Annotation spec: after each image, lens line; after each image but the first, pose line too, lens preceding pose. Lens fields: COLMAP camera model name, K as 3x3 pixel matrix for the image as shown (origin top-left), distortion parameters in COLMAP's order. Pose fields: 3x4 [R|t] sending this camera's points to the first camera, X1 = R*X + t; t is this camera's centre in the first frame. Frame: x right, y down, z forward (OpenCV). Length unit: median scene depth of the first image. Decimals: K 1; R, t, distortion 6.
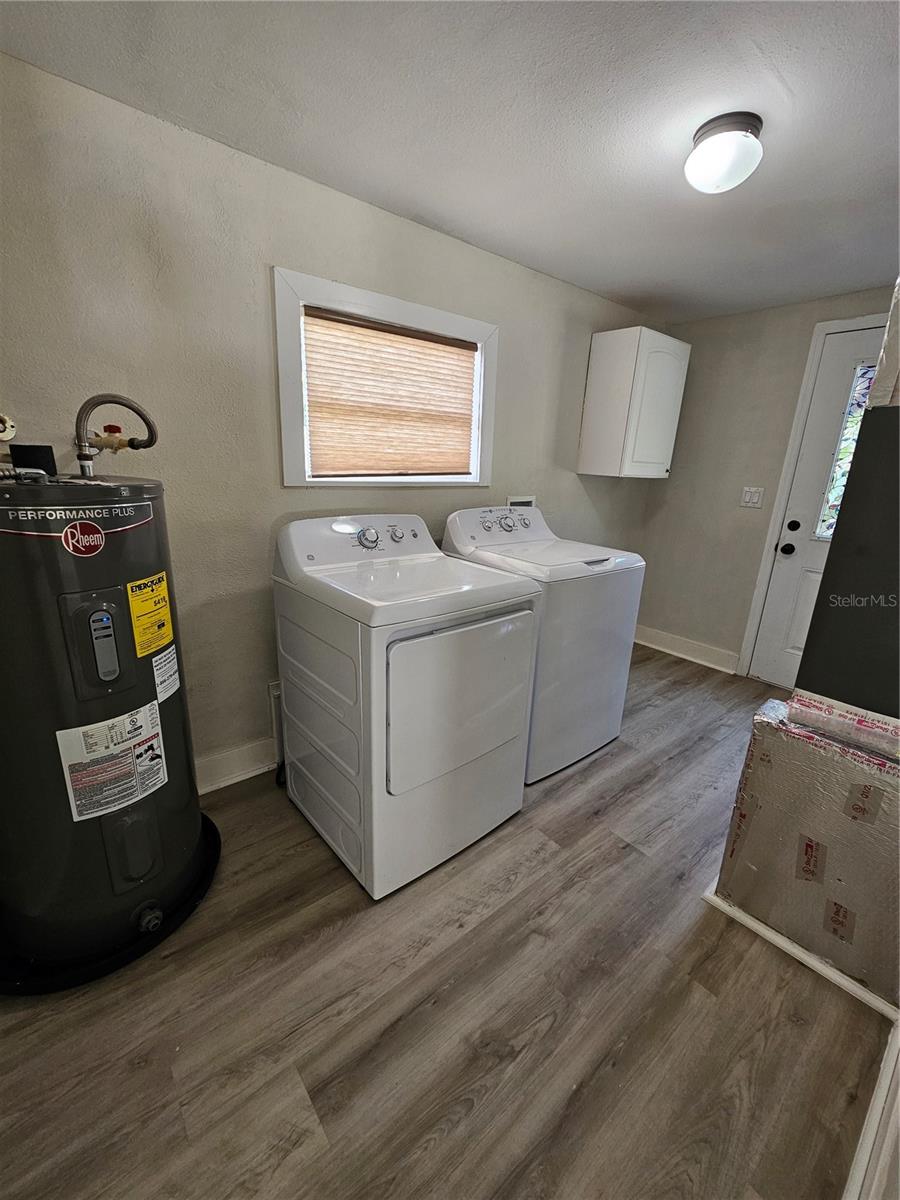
lens RADIAL K [[495.6, 0, 453.3], [0, 495.6, 600.0], [0, 0, 1]] dist [0.000843, 0.000037]
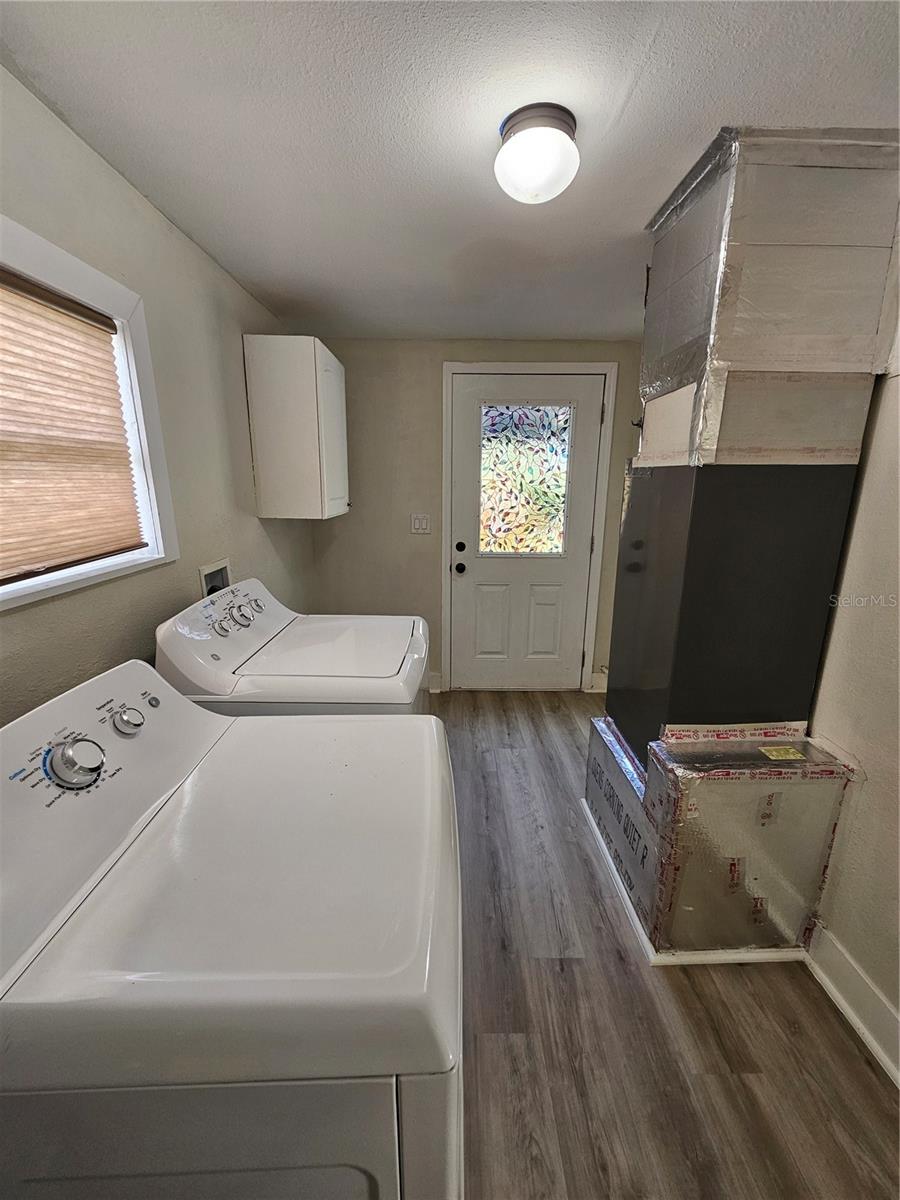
lens RADIAL K [[495.6, 0, 455.2], [0, 495.6, 602.5], [0, 0, 1]] dist [0.000843, 0.000037]
pose [[0.629055, -0.225058, 0.744069, -0.163713], [0.230548, 0.968122, 0.097916, -0.145006], [-0.742387, 0.109949, 0.660888, 0.312583]]
